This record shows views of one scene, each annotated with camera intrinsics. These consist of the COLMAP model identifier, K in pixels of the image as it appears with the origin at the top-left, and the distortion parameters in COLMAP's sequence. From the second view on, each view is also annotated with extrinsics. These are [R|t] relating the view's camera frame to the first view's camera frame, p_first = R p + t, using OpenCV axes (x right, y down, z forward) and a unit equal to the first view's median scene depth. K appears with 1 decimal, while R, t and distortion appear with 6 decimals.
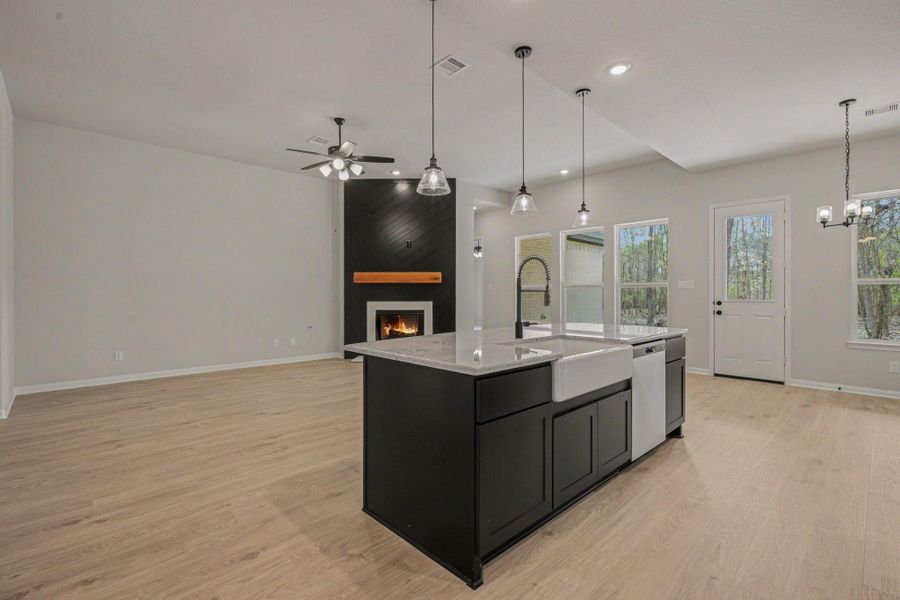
lens RADIAL K [[405.4, 0, 452.1], [0, 405.4, 294.1], [0, 0, 1]] dist [-0.000078, 0.000028]
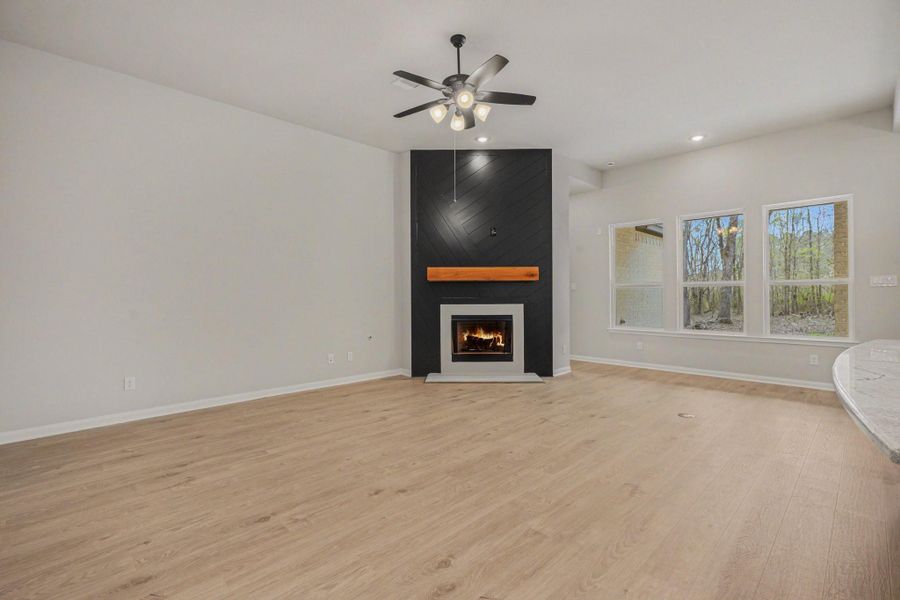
lens RADIAL K [[399.6, 0, 448.5], [0, 399.6, 294.8], [0, 0, 1]] dist [-0.000362, -0.000141]
pose [[0.999938, -0.003186, 0.010700, -0.208548], [0.003196, 0.999995, -0.000854, 0.000238], [-0.010697, 0.000888, 0.999942, 0.226878]]
